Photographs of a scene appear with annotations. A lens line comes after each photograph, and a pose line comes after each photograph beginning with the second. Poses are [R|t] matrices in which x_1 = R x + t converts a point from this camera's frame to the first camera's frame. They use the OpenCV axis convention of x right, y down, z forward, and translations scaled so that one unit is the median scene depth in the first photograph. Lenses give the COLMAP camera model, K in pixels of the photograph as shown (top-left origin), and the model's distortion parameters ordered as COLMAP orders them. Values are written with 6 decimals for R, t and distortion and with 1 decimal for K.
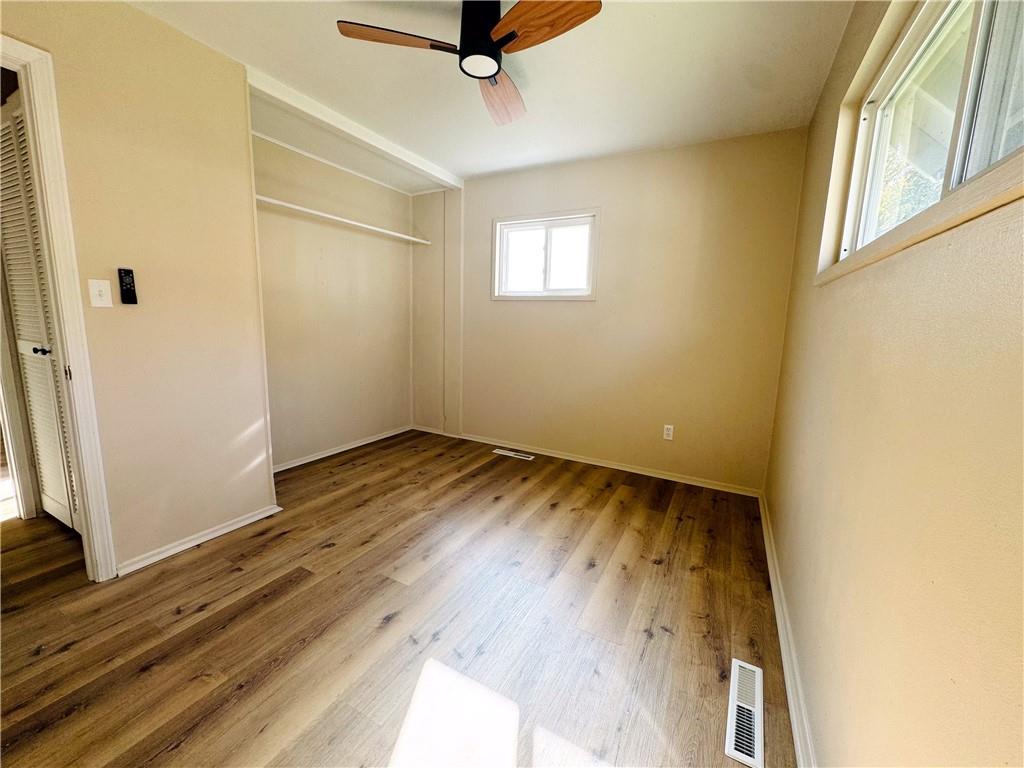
lens RADIAL K [[408.2, 0, 511.3], [0, 408.2, 382.5], [0, 0, 1]] dist [-0.003716, 0.000567]
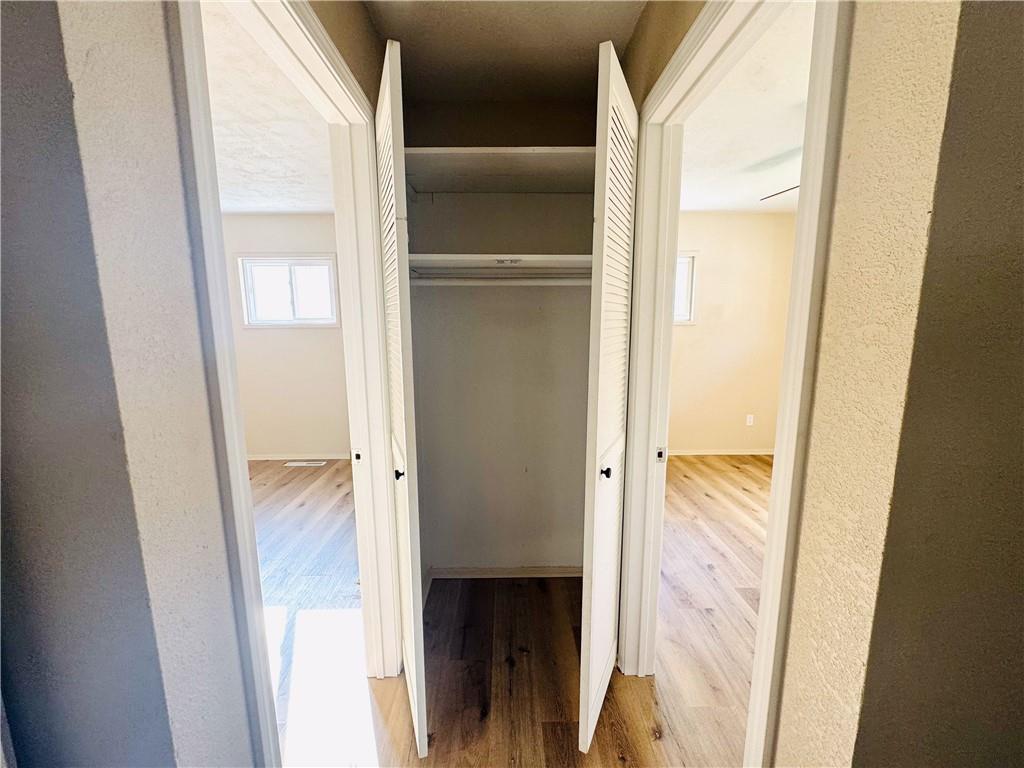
lens RADIAL K [[408.2, 0, 511.3], [0, 408.2, 382.5], [0, 0, 1]] dist [-0.003716, 0.000567]
pose [[0.872154, -0.109569, 0.476805, -1.131919], [0.107042, 0.993721, 0.032559, -0.158256], [-0.477378, 0.022642, 0.878406, 0.218652]]
